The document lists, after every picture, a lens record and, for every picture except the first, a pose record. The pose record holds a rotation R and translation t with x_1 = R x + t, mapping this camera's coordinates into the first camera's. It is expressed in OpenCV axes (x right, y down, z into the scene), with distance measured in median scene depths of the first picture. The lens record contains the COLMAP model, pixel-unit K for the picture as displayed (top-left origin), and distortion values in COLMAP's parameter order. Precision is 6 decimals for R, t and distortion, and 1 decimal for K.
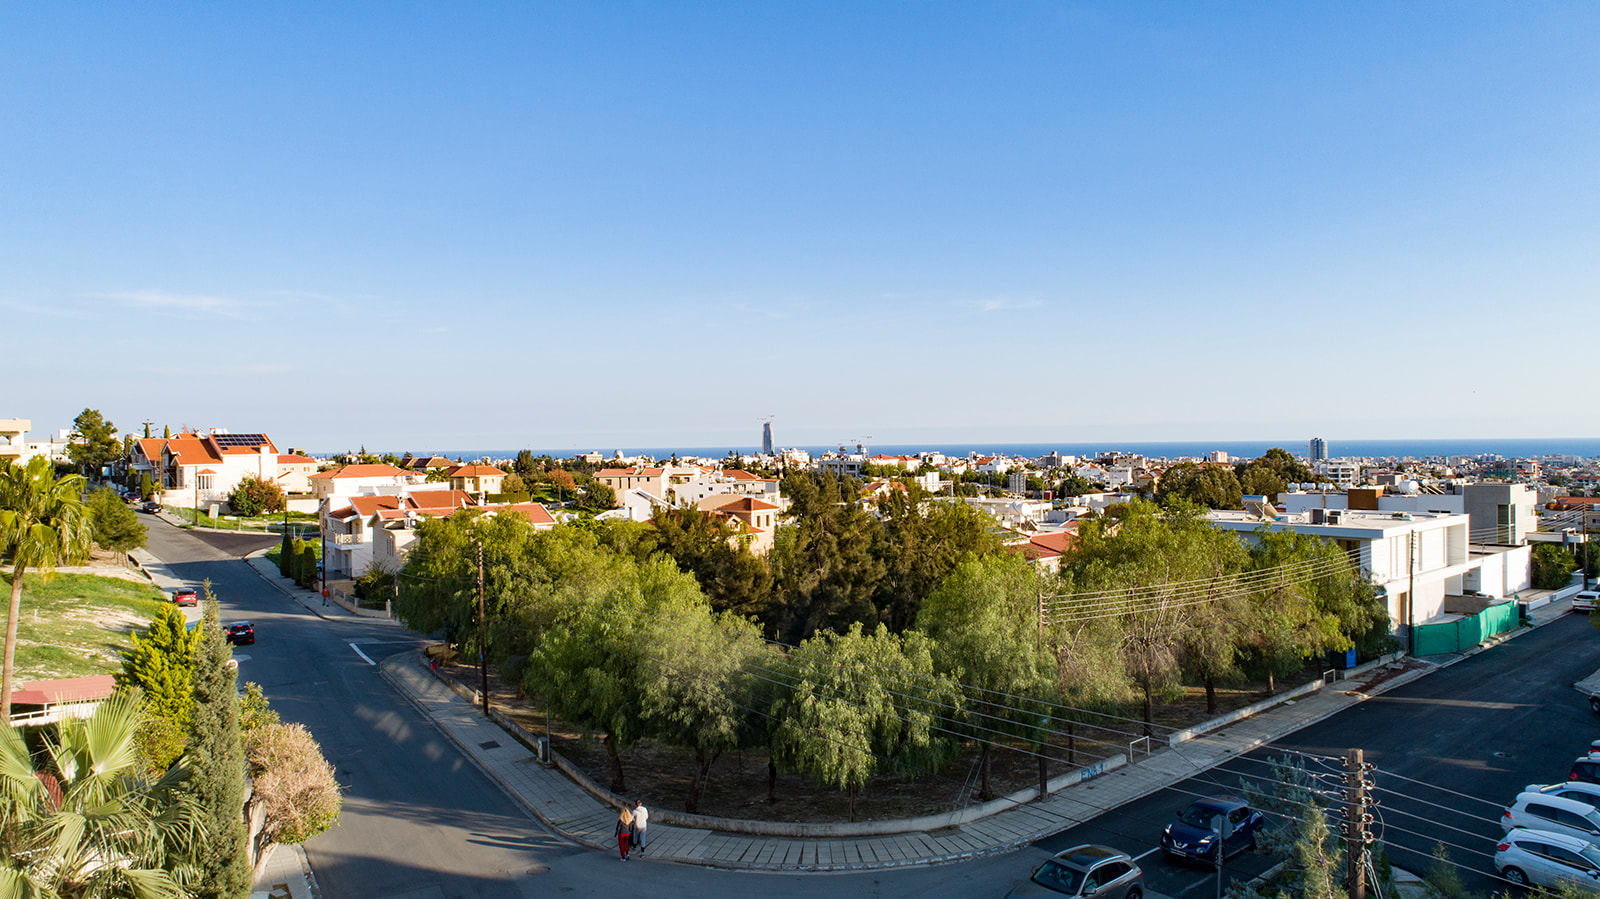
lens RADIAL K [[1076.5, 0, 802.9], [0, 1076.5, 452.8], [0, 0, 1]] dist [-0.016428, 0.010355]
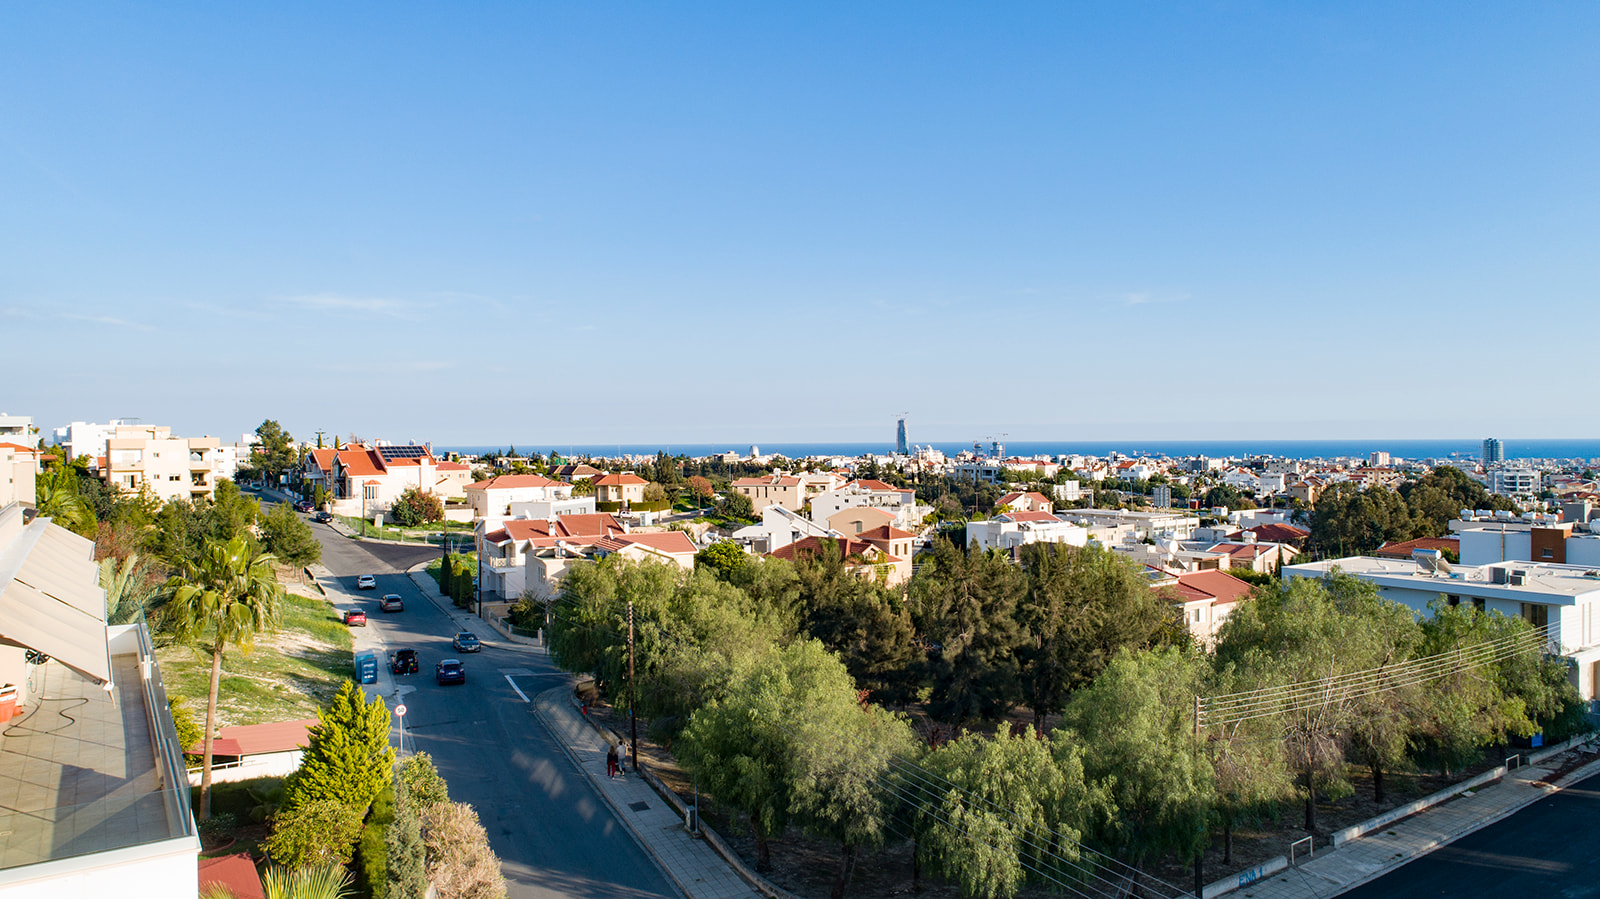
lens RADIAL K [[1076.5, 0, 802.9], [0, 1076.5, 452.8], [0, 0, 1]] dist [-0.016428, 0.010355]
pose [[0.992286, 0.006555, -0.123794, -0.008990], [-0.006035, 0.999971, 0.004572, -0.060936], [0.123820, -0.003790, 0.992297, -0.001335]]
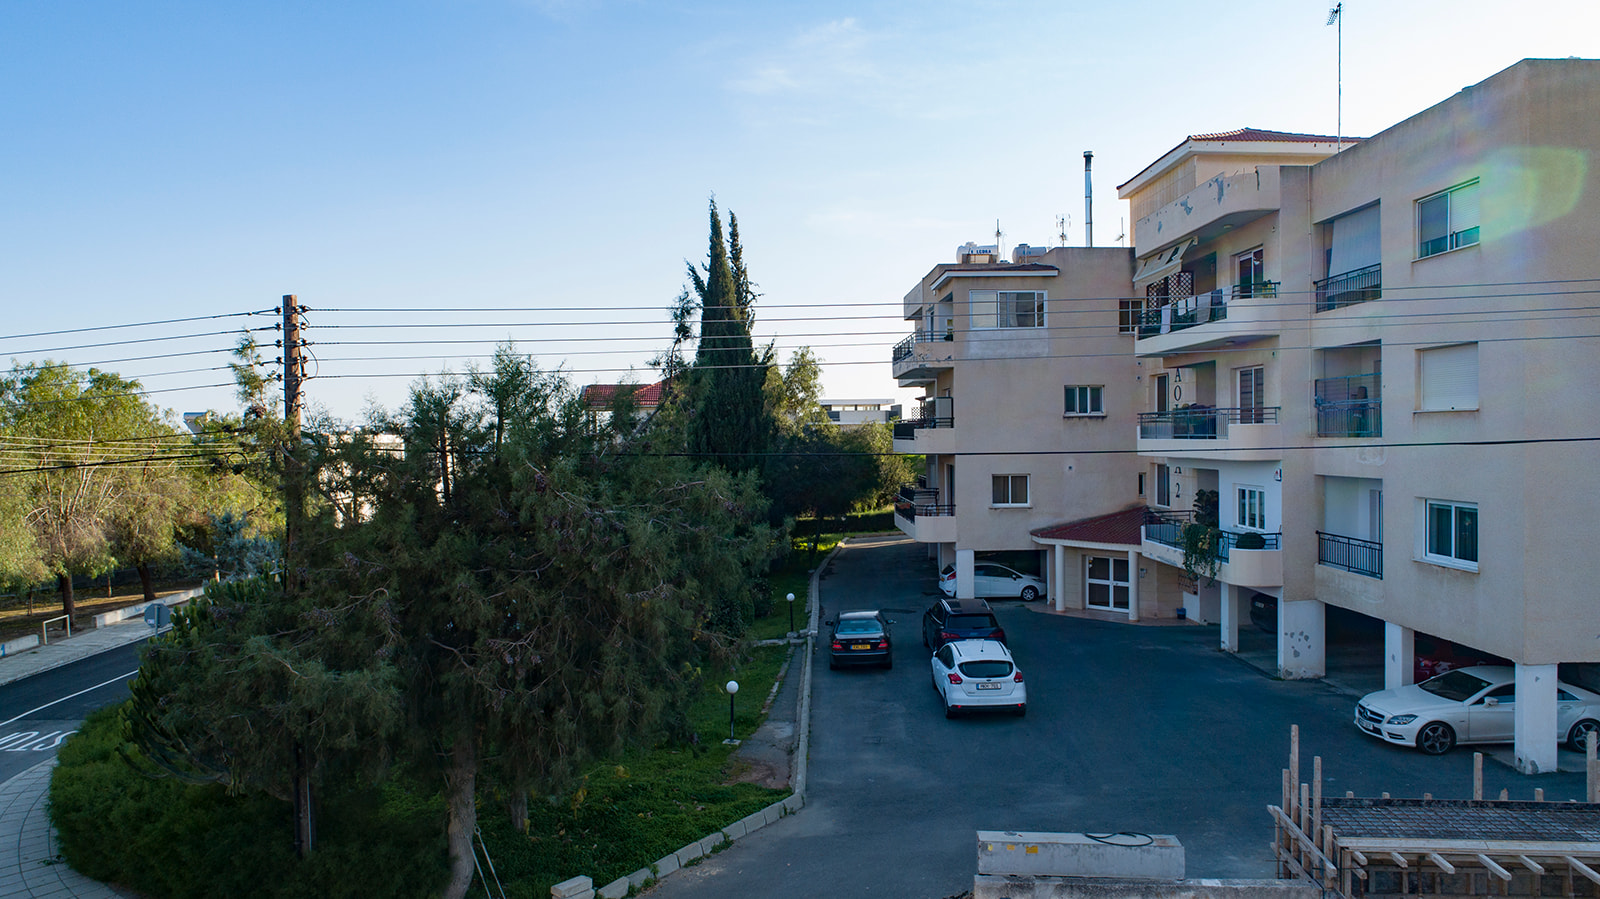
lens RADIAL K [[1077.4, 0, 802.6], [0, 1077.4, 451.6], [0, 0, 1]] dist [-0.014779, 0.007969]
pose [[0.614515, -0.008792, 0.788856, 0.004632], [0.014402, 0.999896, -0.000076, 0.108617], [-0.788774, 0.011408, 0.614578, 0.002497]]
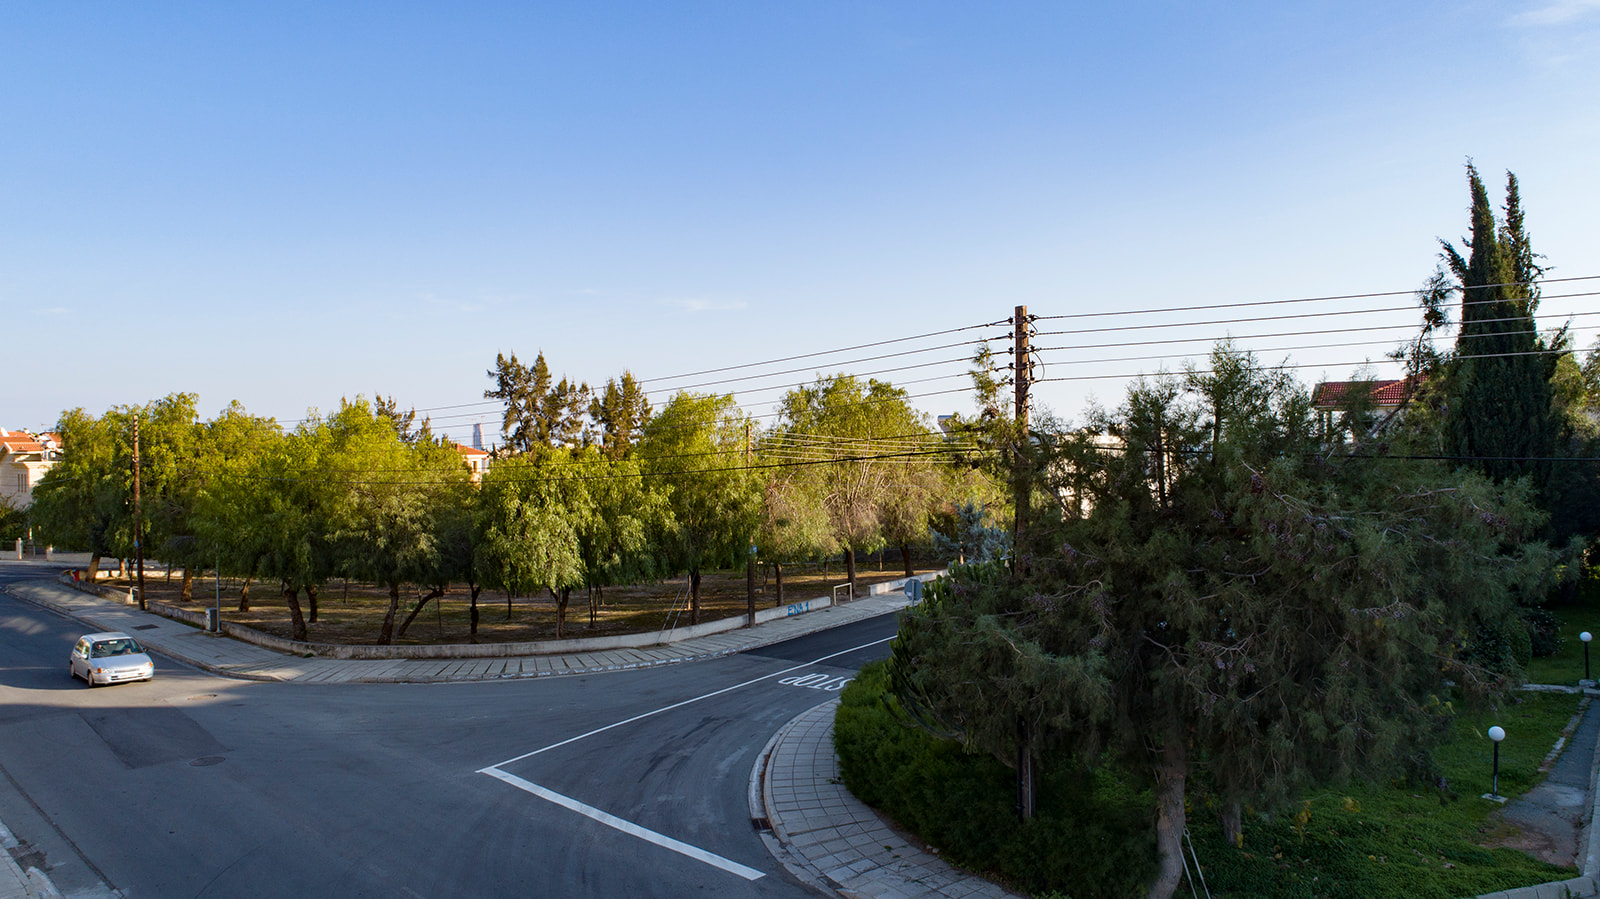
lens RADIAL K [[1077.1, 0, 802.7], [0, 1077.1, 452.3], [0, 0, 1]] dist [-0.017194, 0.010816]
pose [[0.966238, 0.003518, 0.257629, 0.004692], [-0.002387, 0.999986, -0.004702, 0.109114], [-0.257642, 0.003928, 0.966233, -0.000314]]
